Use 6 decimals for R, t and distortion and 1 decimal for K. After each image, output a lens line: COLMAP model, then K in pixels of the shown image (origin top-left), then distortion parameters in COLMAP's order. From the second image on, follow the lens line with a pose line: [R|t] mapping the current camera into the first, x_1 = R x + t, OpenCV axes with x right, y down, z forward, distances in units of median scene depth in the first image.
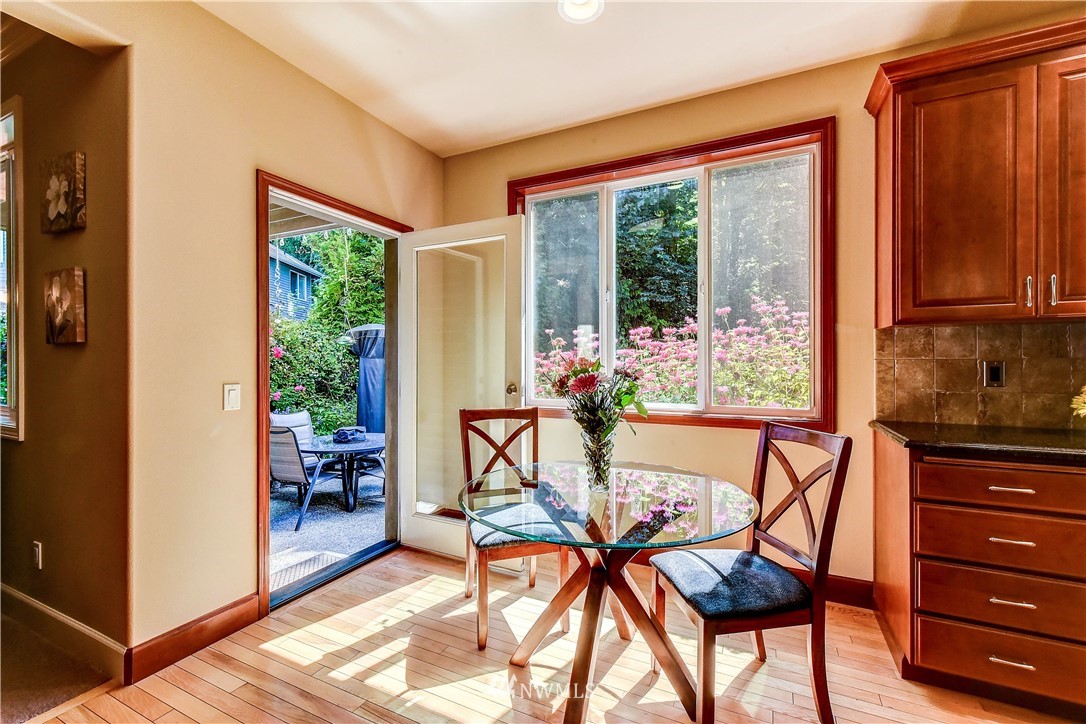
lens RADIAL K [[449.6, 0, 552.8], [0, 449.6, 367.4], [0, 0, 1]] dist [0.003446, 0.000711]
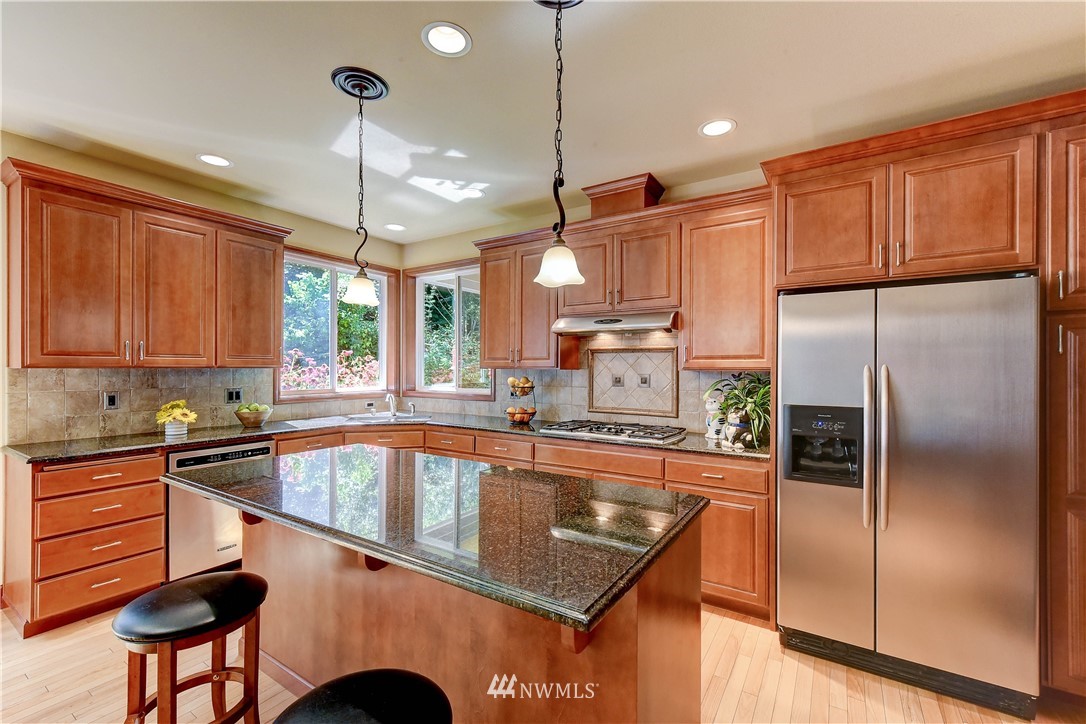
lens RADIAL K [[449.6, 0, 550.3], [0, 449.6, 368.0], [0, 0, 1]] dist [0.003446, 0.000711]
pose [[0.115804, 0.001481, 0.993271, -0.329068], [-0.000025, 0.999999, -0.001489, -0.092408], [-0.993272, 0.000148, 0.115803, -0.611462]]
